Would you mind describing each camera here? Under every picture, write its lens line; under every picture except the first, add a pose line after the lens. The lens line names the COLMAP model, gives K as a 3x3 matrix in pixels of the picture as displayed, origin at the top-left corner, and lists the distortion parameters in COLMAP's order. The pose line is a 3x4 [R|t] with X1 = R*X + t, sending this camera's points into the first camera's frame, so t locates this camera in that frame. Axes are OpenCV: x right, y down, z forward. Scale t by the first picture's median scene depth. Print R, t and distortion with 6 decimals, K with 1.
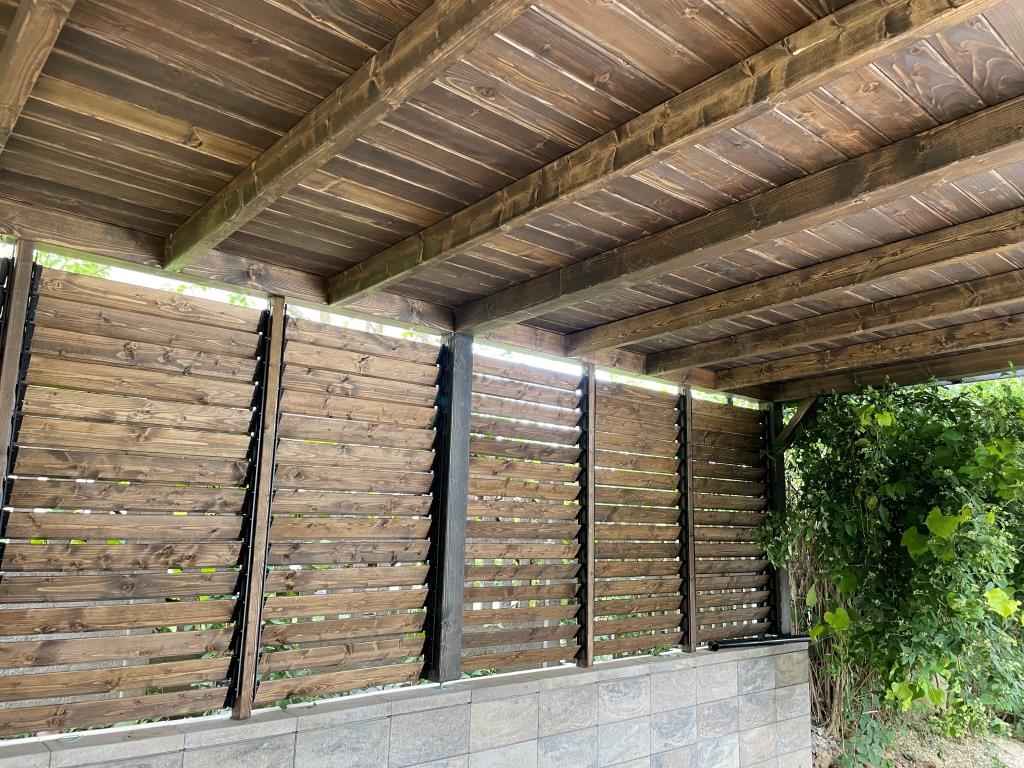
lens RADIAL K [[777.4, 0, 519.3], [0, 777.4, 382.4], [0, 0, 1]] dist [0.099971, -0.134192]
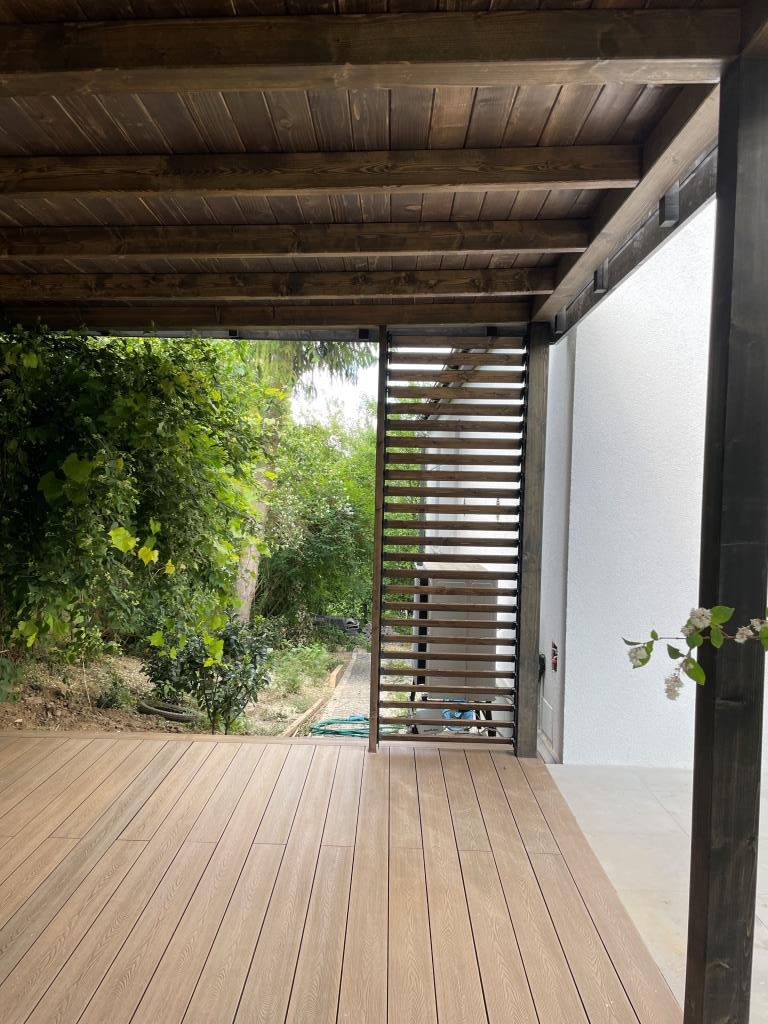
lens RADIAL K [[776.2, 0, 378.0], [0, 776.2, 518.1], [0, 0, 1]] dist [0.098059, -0.131957]
pose [[0.677873, -0.025474, 0.734738, 0.044123], [-0.142648, 0.975849, 0.165442, 0.015655], [-0.721207, -0.216957, 0.657867, 0.028784]]
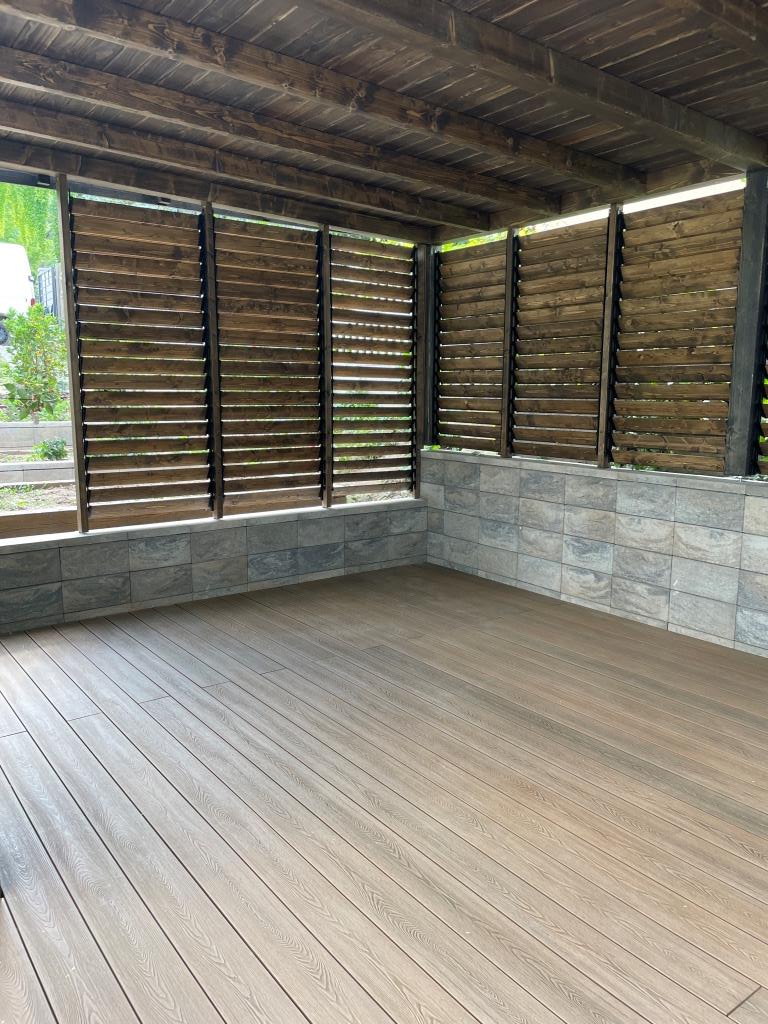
lens RADIAL K [[775.0, 0, 380.3], [0, 775.0, 512.8], [0, 0, 1]] dist [0.100582, -0.137462]
pose [[-0.090735, 0.138492, -0.986198, 1.009501], [0.173359, 0.977360, 0.121301, 0.161805], [0.980670, -0.159960, -0.112690, 0.495325]]
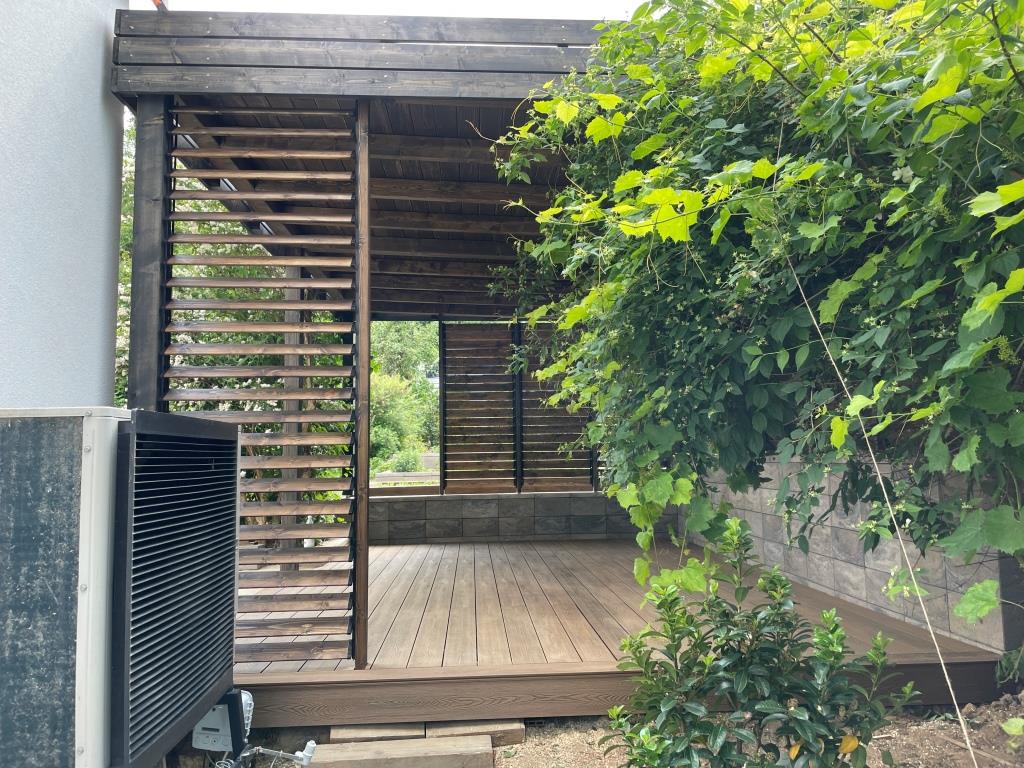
lens RADIAL K [[775.4, 0, 516.5], [0, 775.4, 376.6], [0, 0, 1]] dist [0.099880, -0.136858]
pose [[-0.617103, -0.090395, -0.781673, 1.480976], [0.146603, 0.962779, -0.227076, 0.465600], [0.773105, -0.254725, -0.580882, 1.427420]]
